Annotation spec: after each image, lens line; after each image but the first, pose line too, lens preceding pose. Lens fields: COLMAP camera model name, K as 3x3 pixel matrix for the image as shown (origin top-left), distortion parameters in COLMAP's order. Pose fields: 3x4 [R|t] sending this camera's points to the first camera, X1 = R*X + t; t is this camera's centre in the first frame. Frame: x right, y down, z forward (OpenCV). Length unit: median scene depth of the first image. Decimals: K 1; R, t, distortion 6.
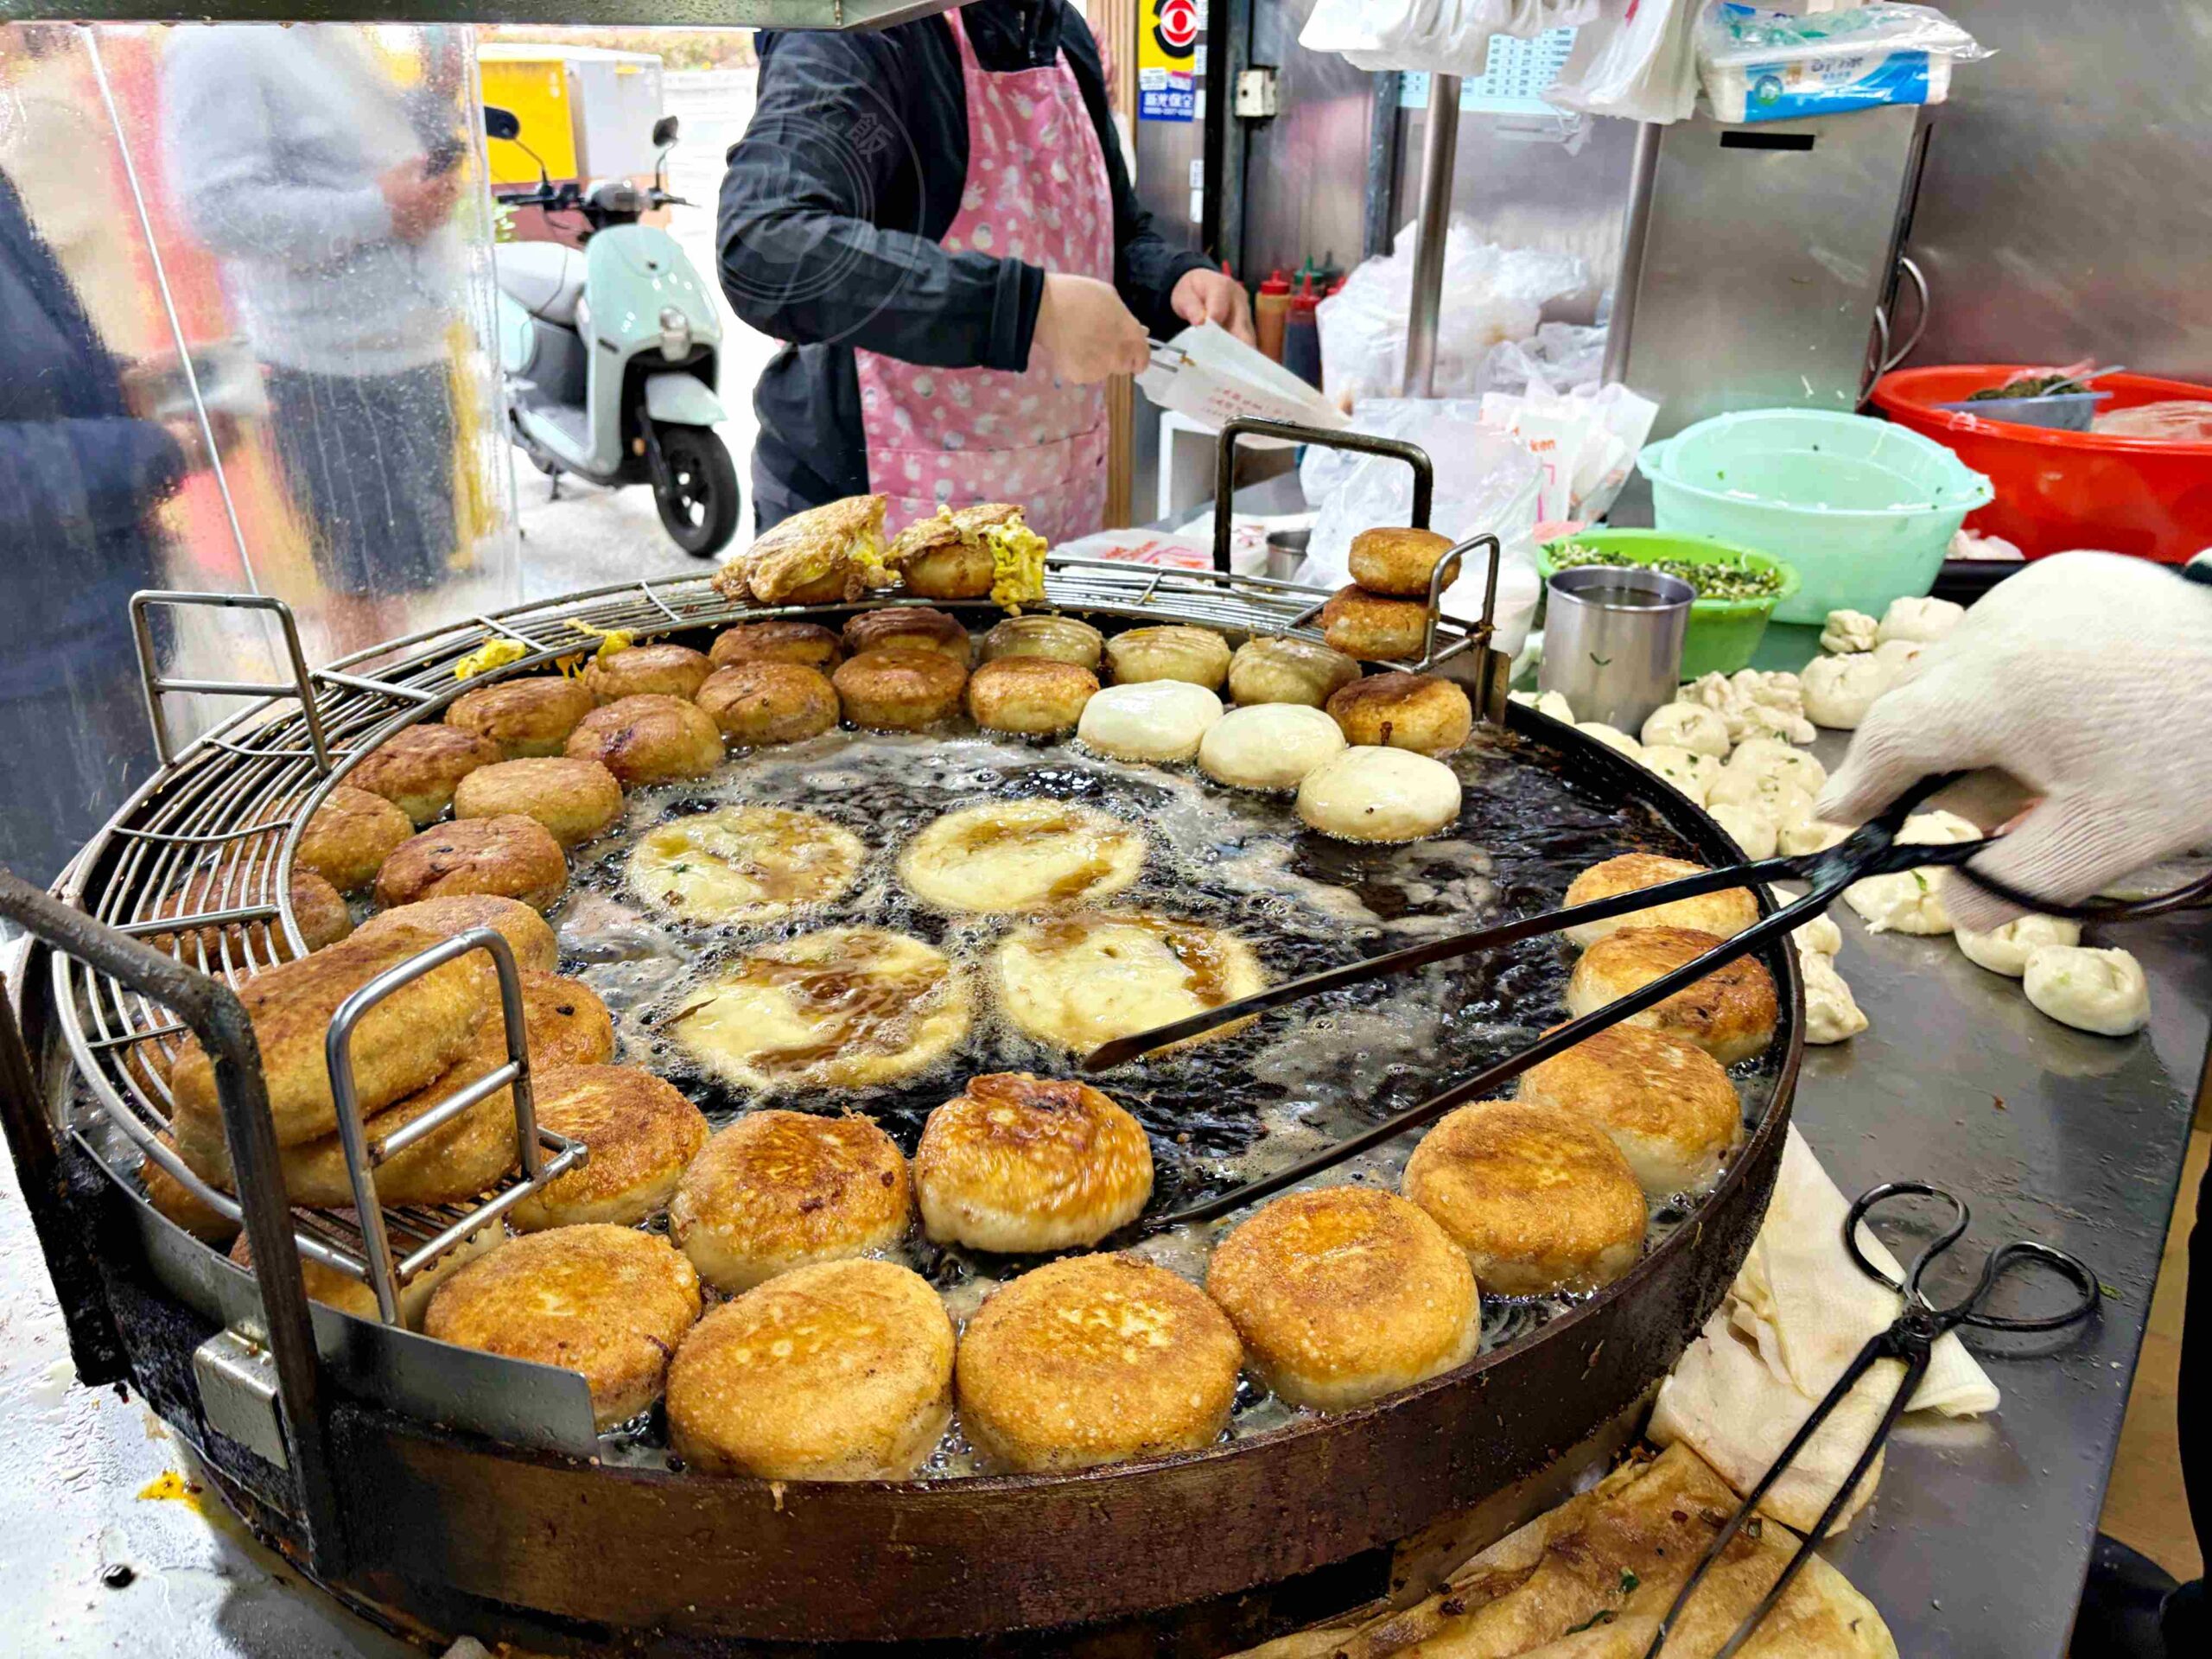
lens RADIAL K [[1672.0, 0, 1095.3], [0, 1672.0, 817.7], [0, 0, 1]] dist [0.000240, -0.002947]
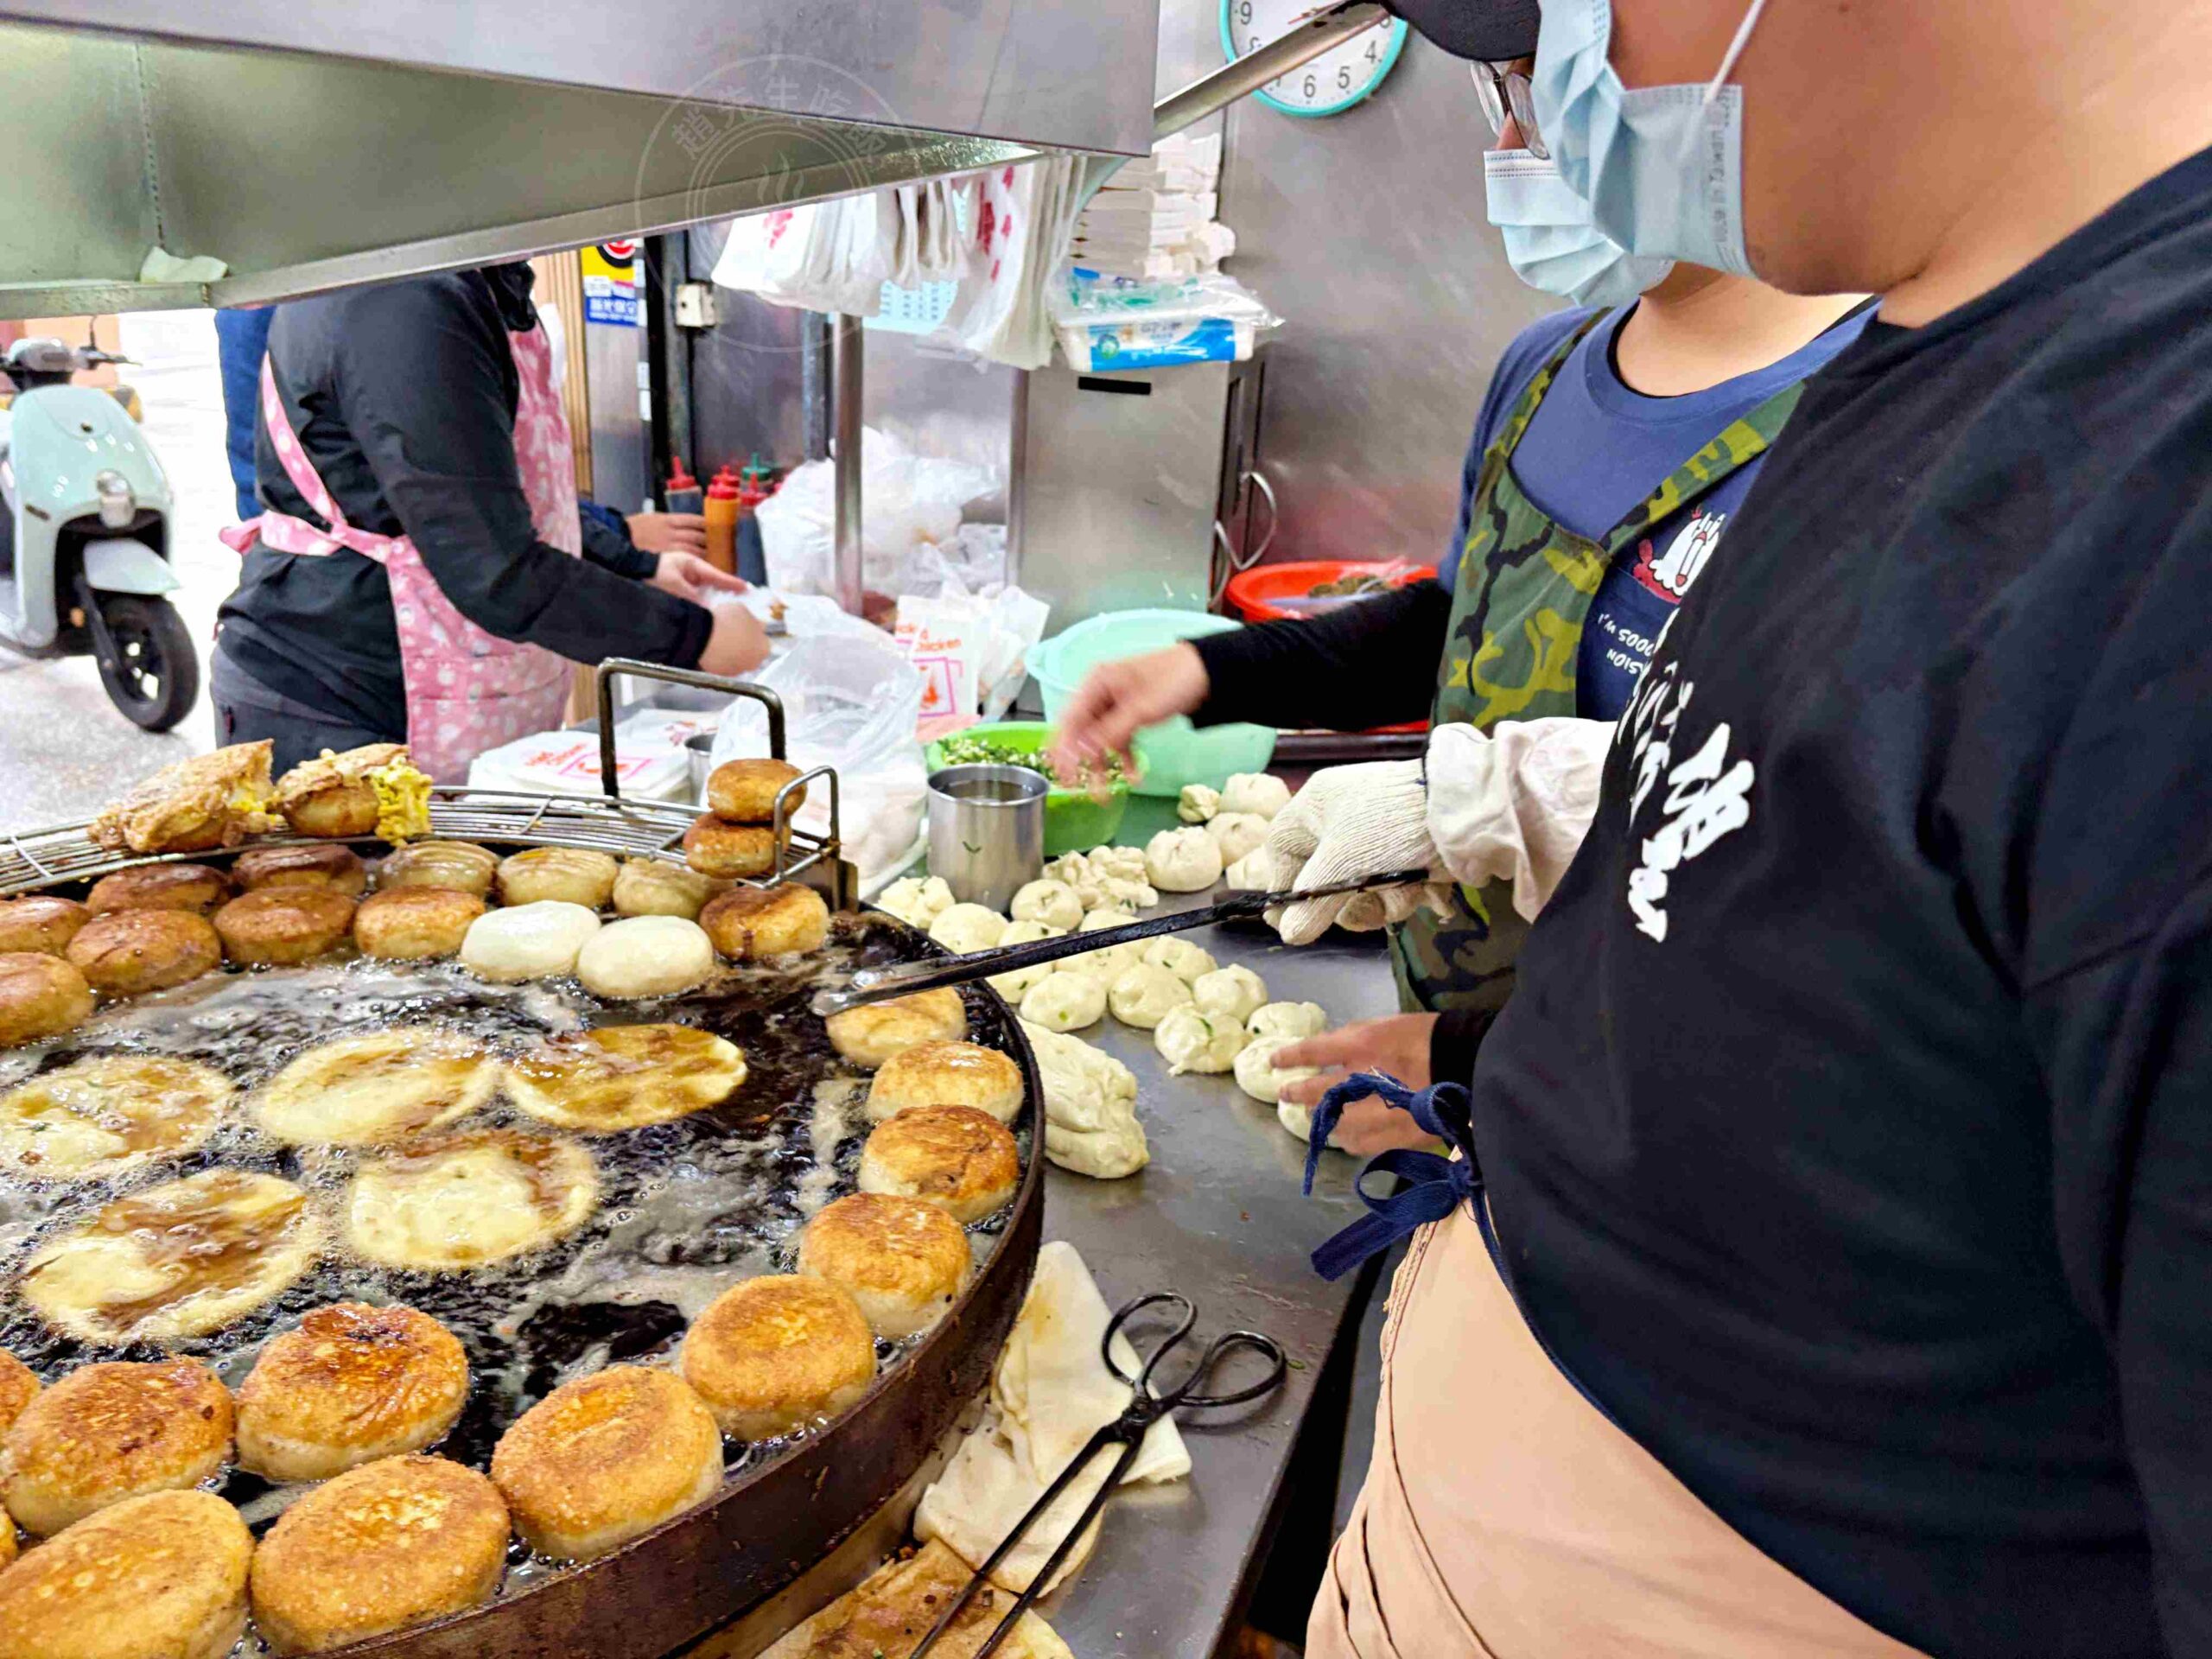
lens RADIAL K [[1674.9, 0, 1104.3], [0, 1674.9, 824.8], [0, 0, 1]] dist [0.029187, -0.052776]
pose [[0.964095, -0.049572, 0.260888, 0.112052], [0.067223, 0.995982, -0.059170, -0.044225], [-0.256907, 0.074583, 0.963554, -0.171704]]
